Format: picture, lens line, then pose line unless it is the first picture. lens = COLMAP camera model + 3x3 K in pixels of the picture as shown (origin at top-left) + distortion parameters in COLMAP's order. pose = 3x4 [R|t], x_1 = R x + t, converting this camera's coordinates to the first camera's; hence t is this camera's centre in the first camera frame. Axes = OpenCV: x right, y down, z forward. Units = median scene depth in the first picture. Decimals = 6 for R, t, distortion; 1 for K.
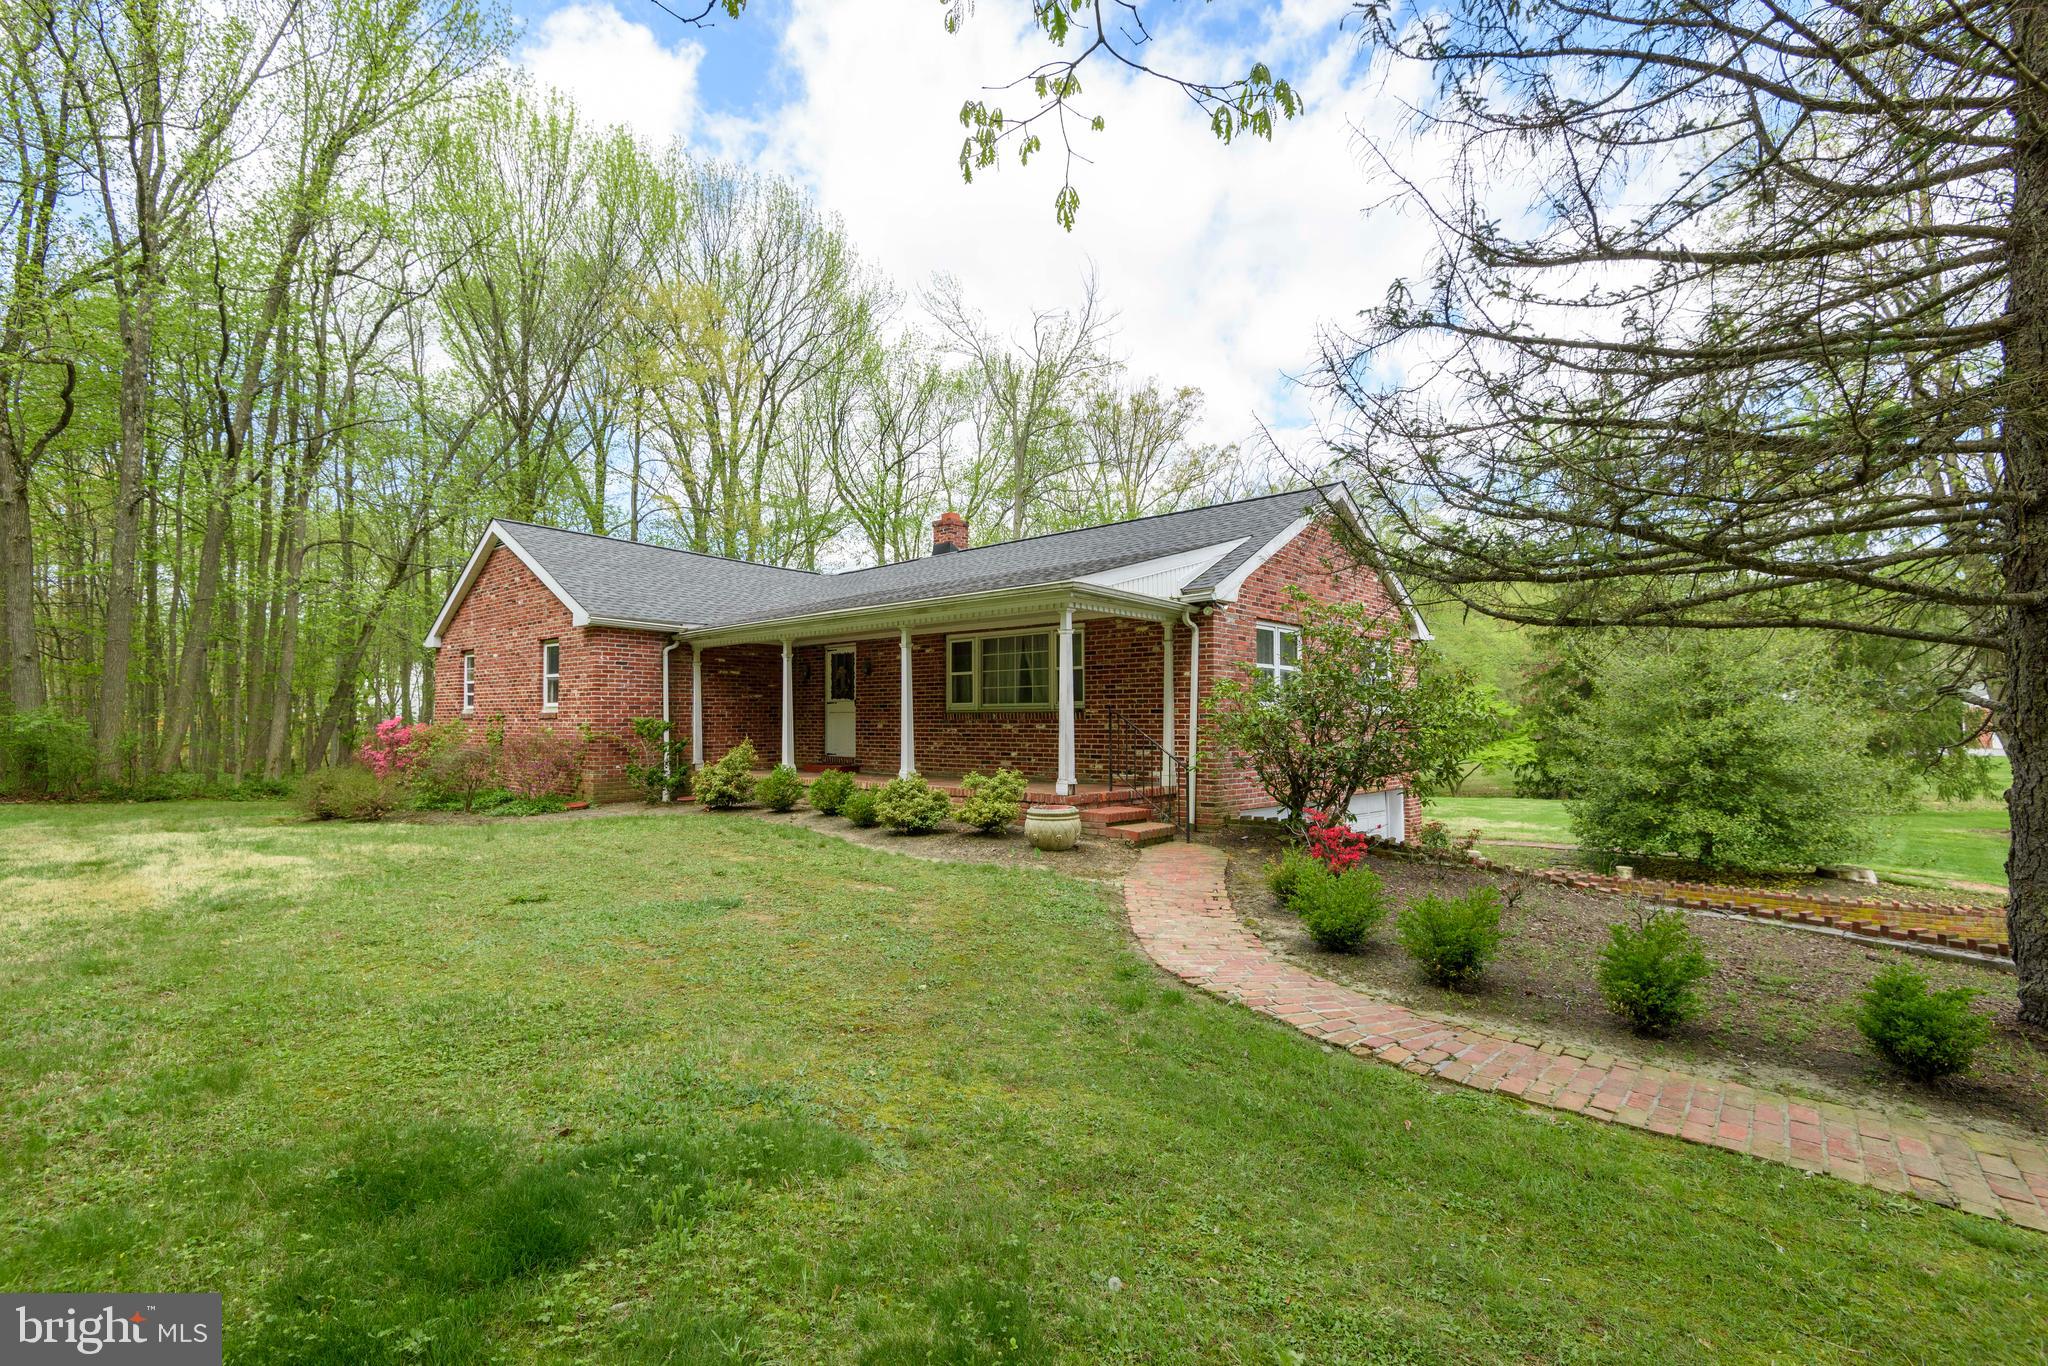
lens RADIAL K [[958.7, 0, 1015.1], [0, 958.7, 694.4], [0, 0, 1]] dist [0.039324, -0.022897]
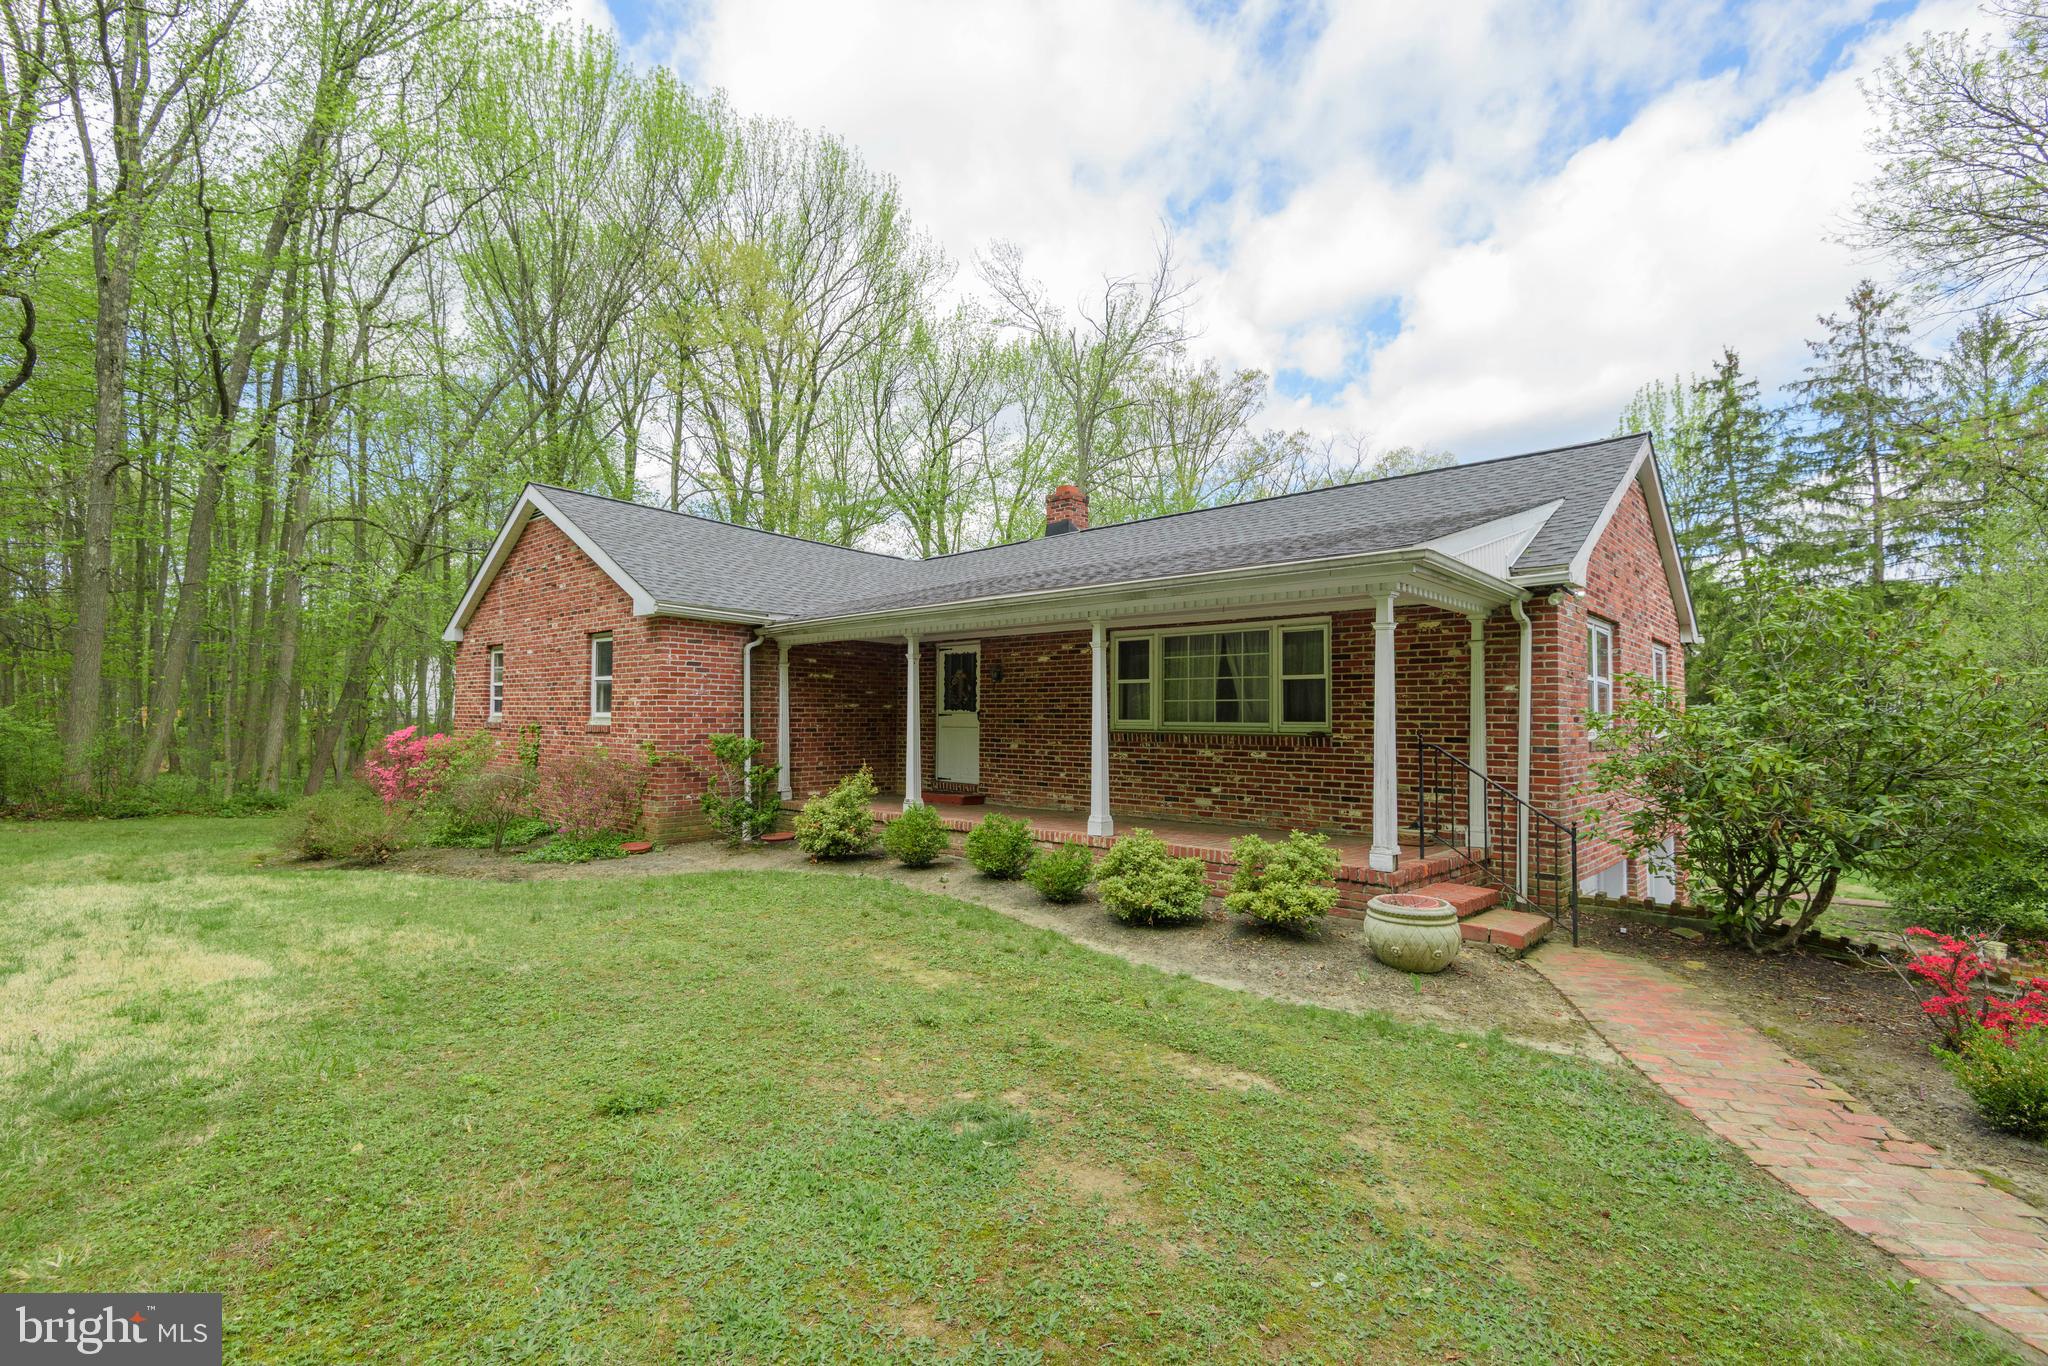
lens RADIAL K [[958.7, 0, 1015.1], [0, 958.7, 694.4], [0, 0, 1]] dist [0.039324, -0.022897]
pose [[0.999874, 0.009777, -0.012500, -0.098241], [-0.009757, 0.999951, 0.001690, -0.008202], [0.012516, -0.001568, 0.999920, 0.159178]]
